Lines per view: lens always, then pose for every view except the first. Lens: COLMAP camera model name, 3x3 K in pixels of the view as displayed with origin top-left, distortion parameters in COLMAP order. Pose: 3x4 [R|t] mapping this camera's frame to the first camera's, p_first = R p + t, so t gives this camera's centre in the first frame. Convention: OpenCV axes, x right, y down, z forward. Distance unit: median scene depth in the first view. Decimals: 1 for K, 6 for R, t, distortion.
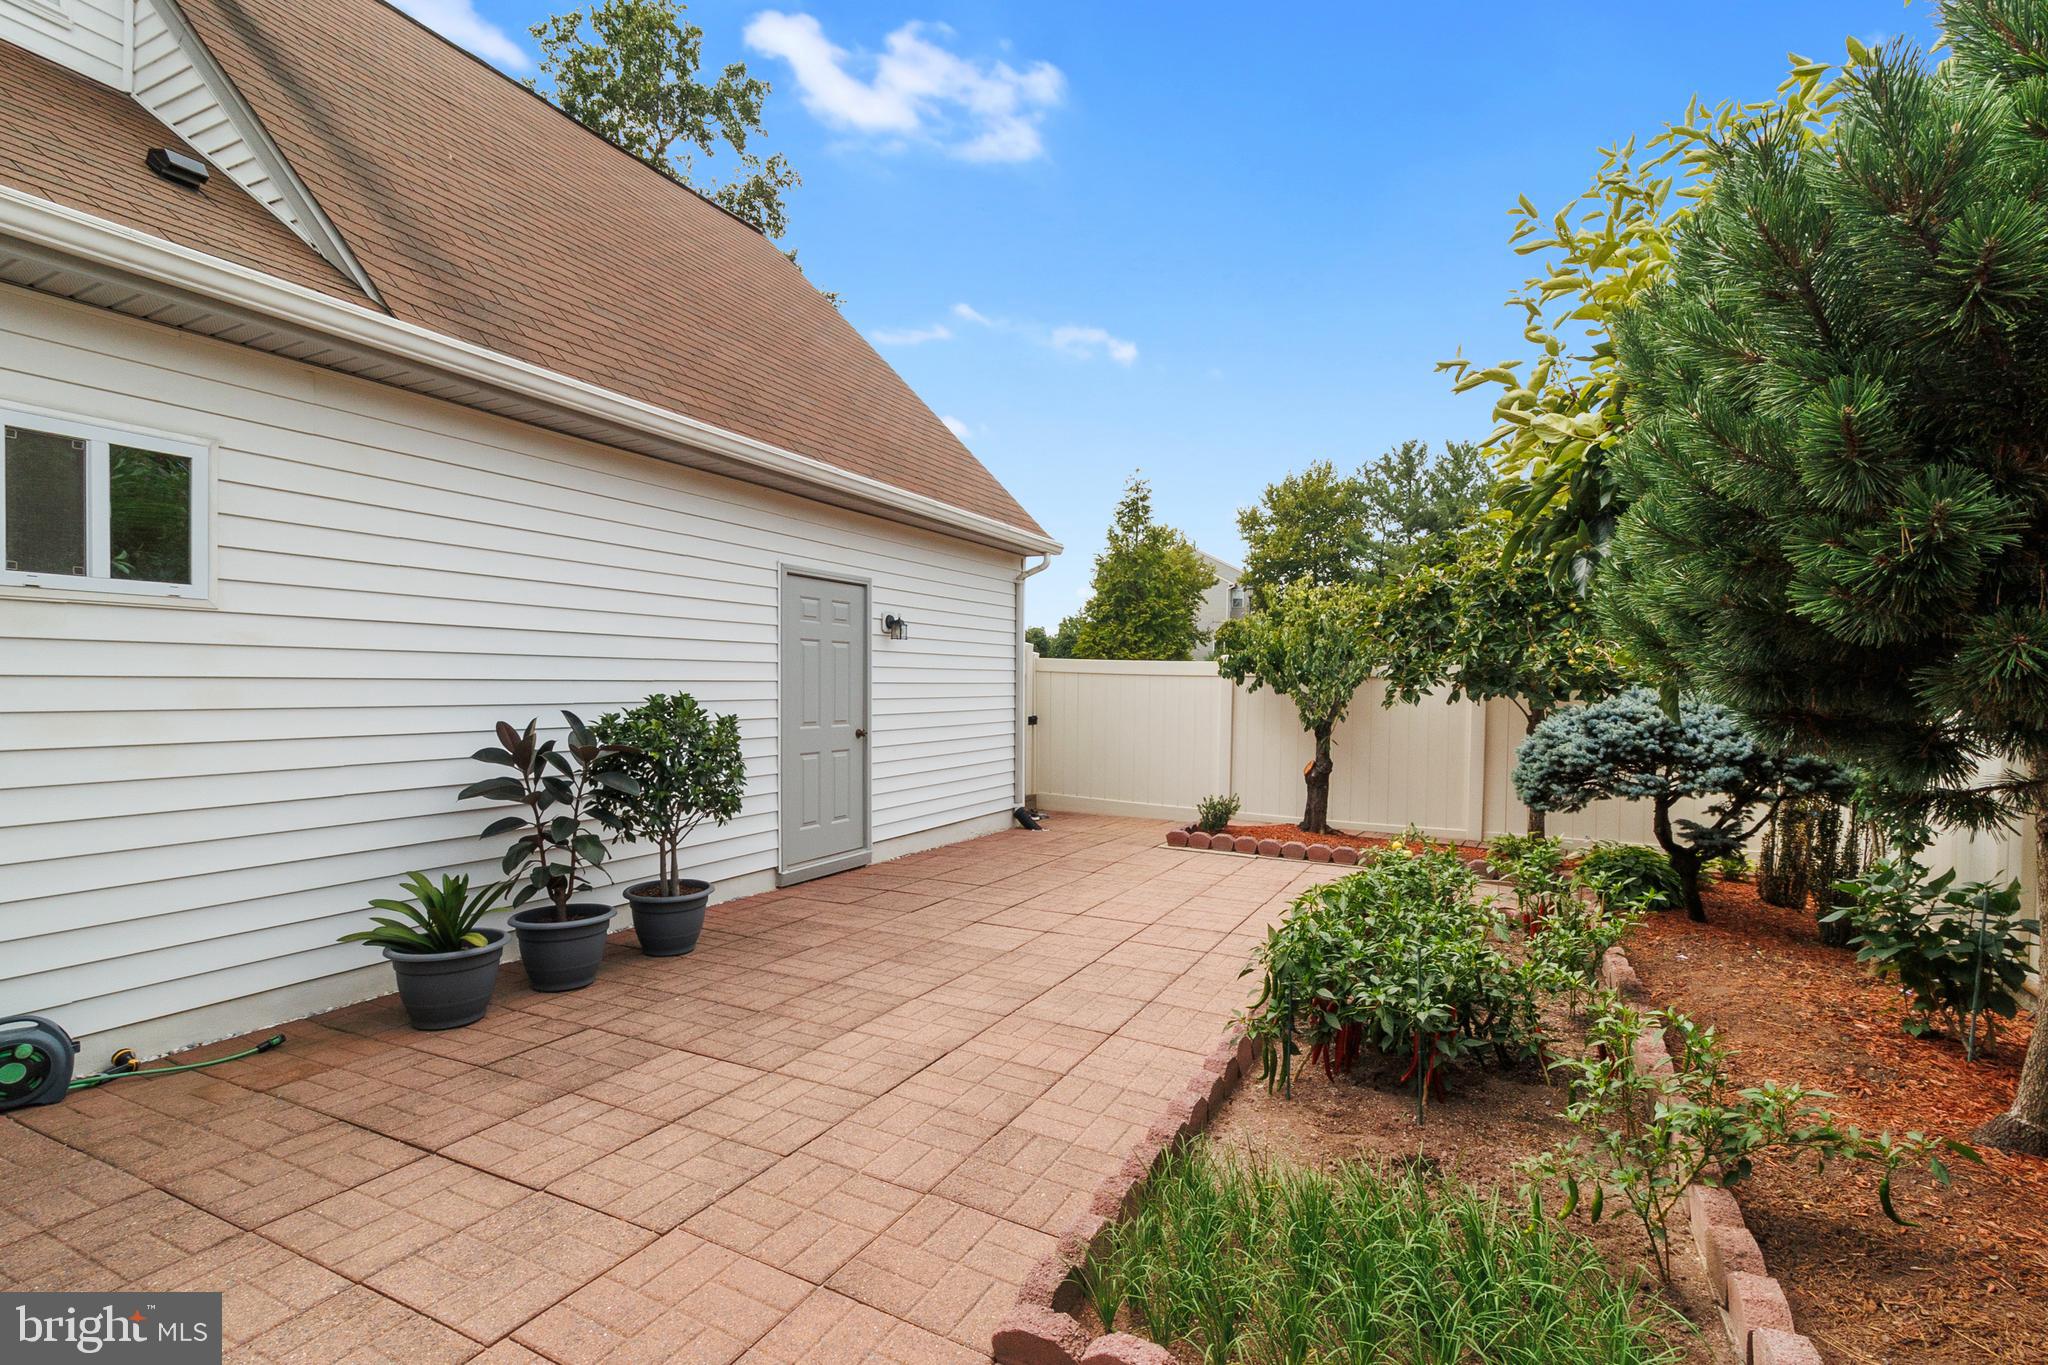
lens RADIAL K [[960.3, 0, 1014.0], [0, 960.3, 688.5], [0, 0, 1]] dist [0.002093, -0.001294]
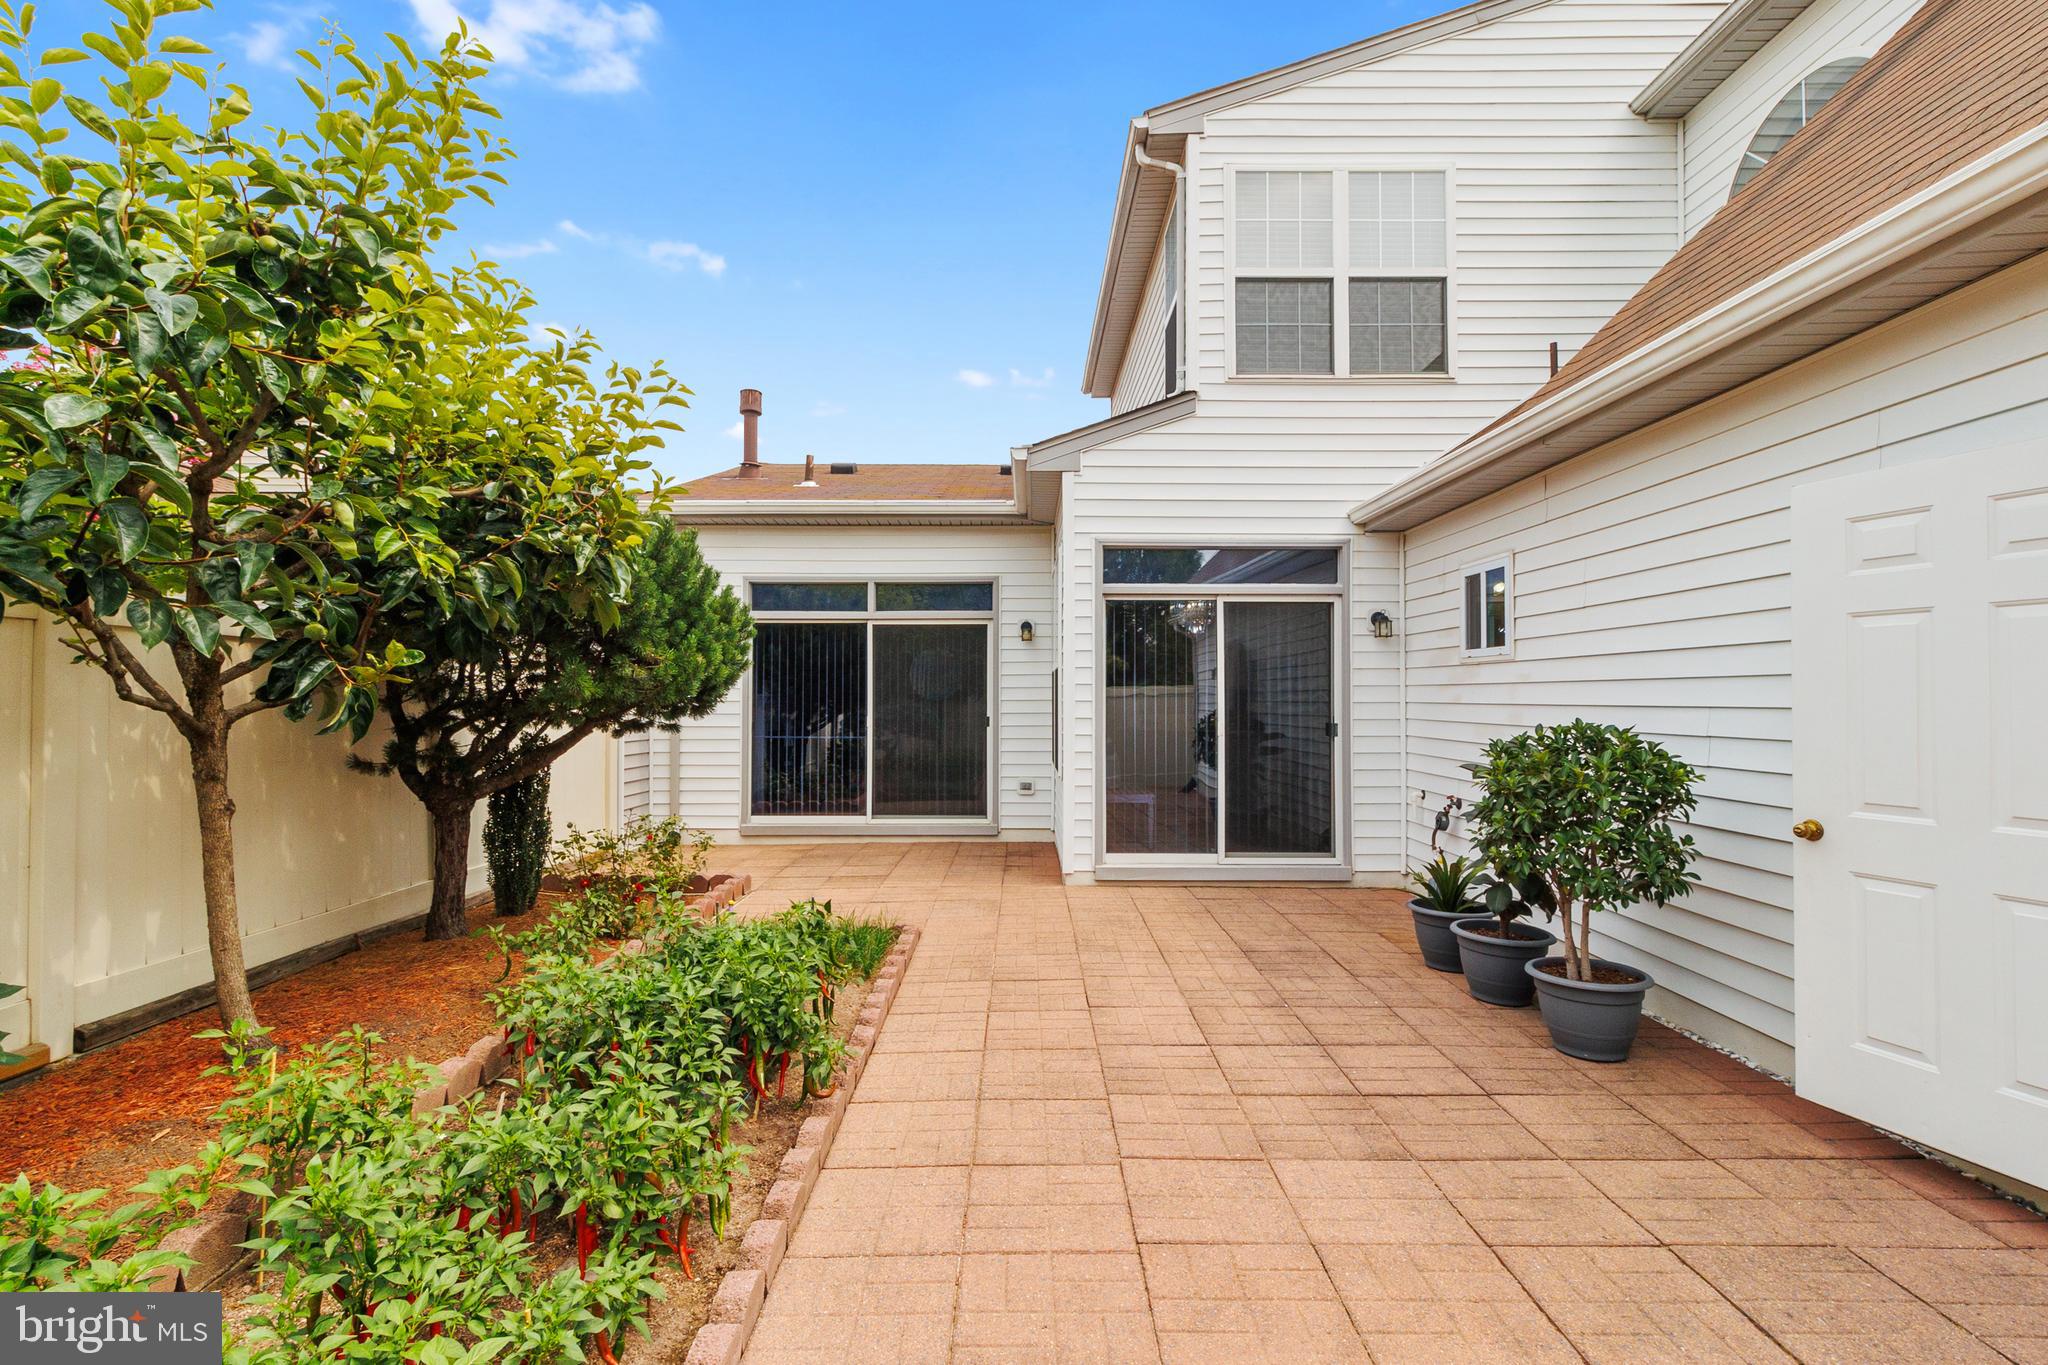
lens RADIAL K [[960.3, 0, 1034.6], [0, 960.3, 678.8], [0, 0, 1]] dist [0.002093, -0.001294]
pose [[-0.884904, -0.021360, -0.465282, 0.522796], [-0.014940, 0.999736, -0.017483, -0.014141], [0.465533, -0.008519, -0.884990, 1.879083]]
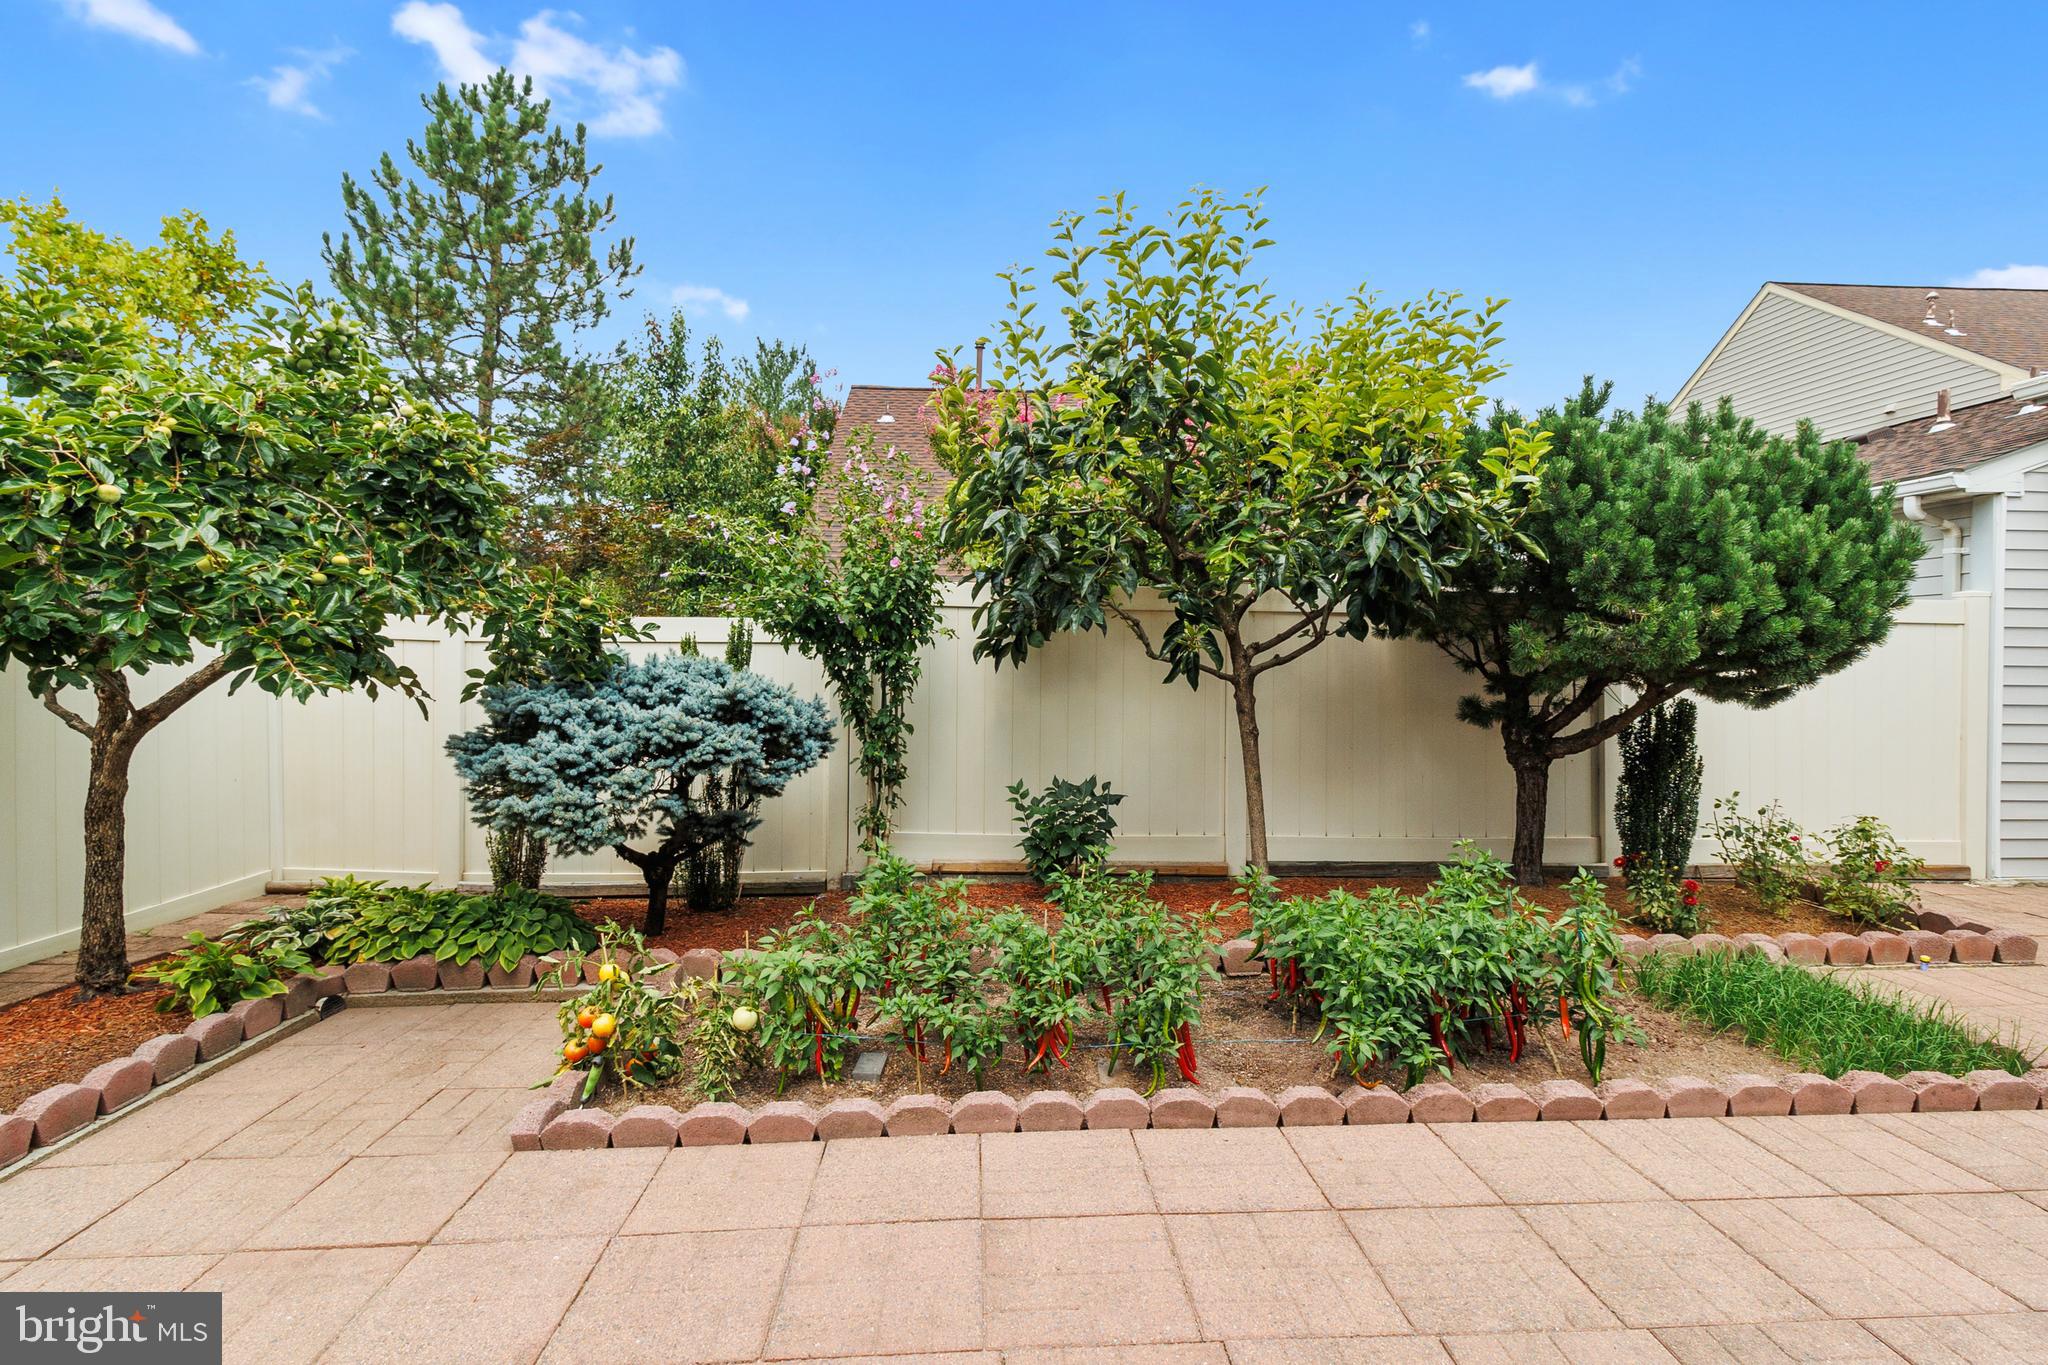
lens RADIAL K [[960.3, 0, 1024.5], [0, 960.3, 665.7], [0, 0, 1]] dist [0.002093, -0.001294]
pose [[-0.511573, -0.026660, 0.858826, -0.237189], [-0.006333, 0.999608, 0.027257, -0.023051], [-0.859216, 0.008505, -0.511542, 1.665135]]
